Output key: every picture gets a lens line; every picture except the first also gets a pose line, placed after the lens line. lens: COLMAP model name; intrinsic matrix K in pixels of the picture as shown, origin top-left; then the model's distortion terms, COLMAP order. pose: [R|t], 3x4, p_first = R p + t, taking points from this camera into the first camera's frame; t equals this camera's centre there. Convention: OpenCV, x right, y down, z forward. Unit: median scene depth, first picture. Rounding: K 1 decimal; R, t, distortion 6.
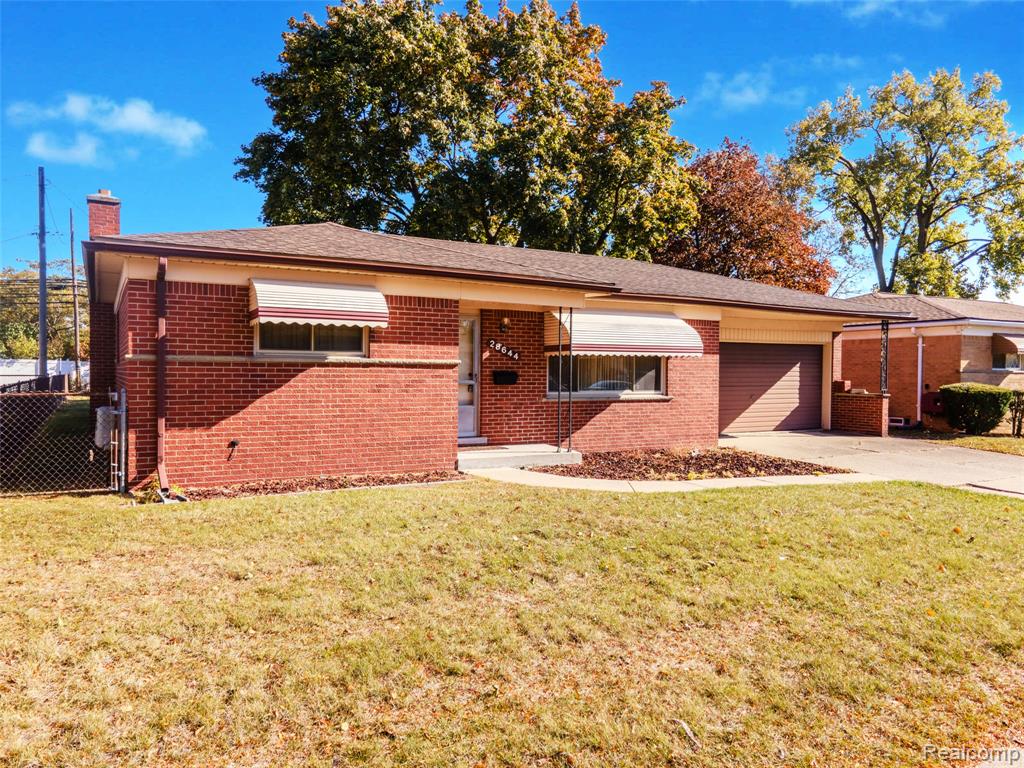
lens RADIAL K [[767.6, 0, 511.9], [0, 767.6, 382.4], [0, 0, 1]] dist [0.004582, 0.000841]
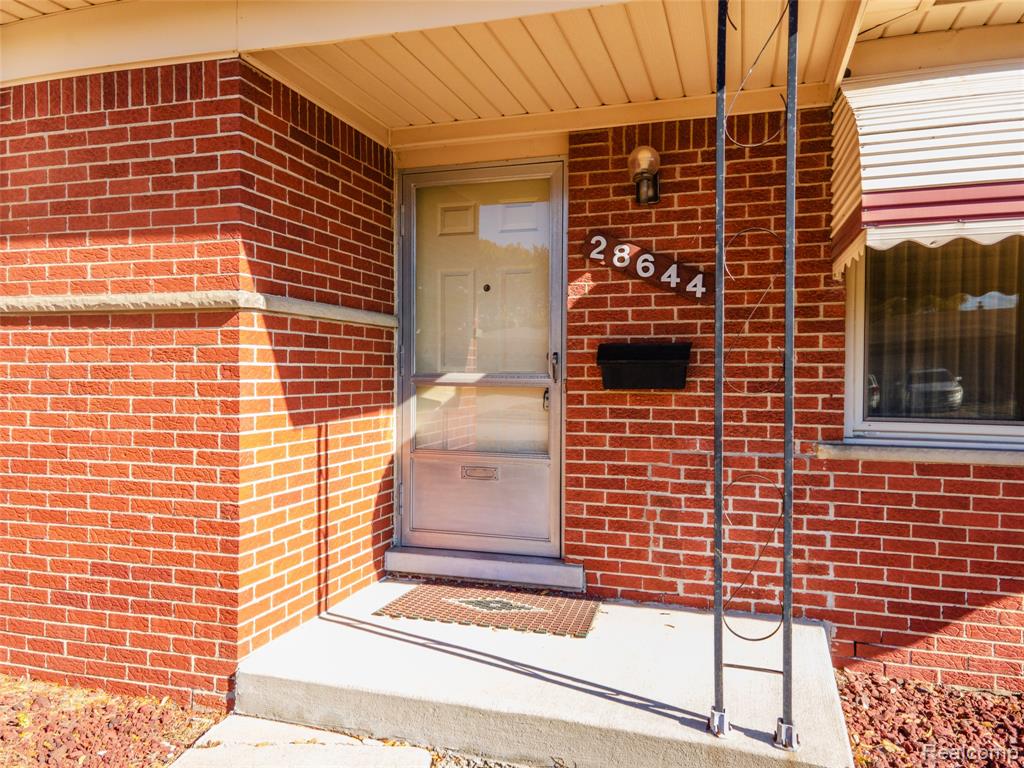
lens RADIAL K [[767.6, 0, 511.8], [0, 767.6, 384.0], [0, 0, 1]] dist [0.004582, 0.000841]
pose [[0.690637, 0.009621, -0.723138, 0.160320], [-0.010672, 0.999938, 0.003111, 0.000440], [0.723123, 0.005568, 0.690697, 0.777541]]
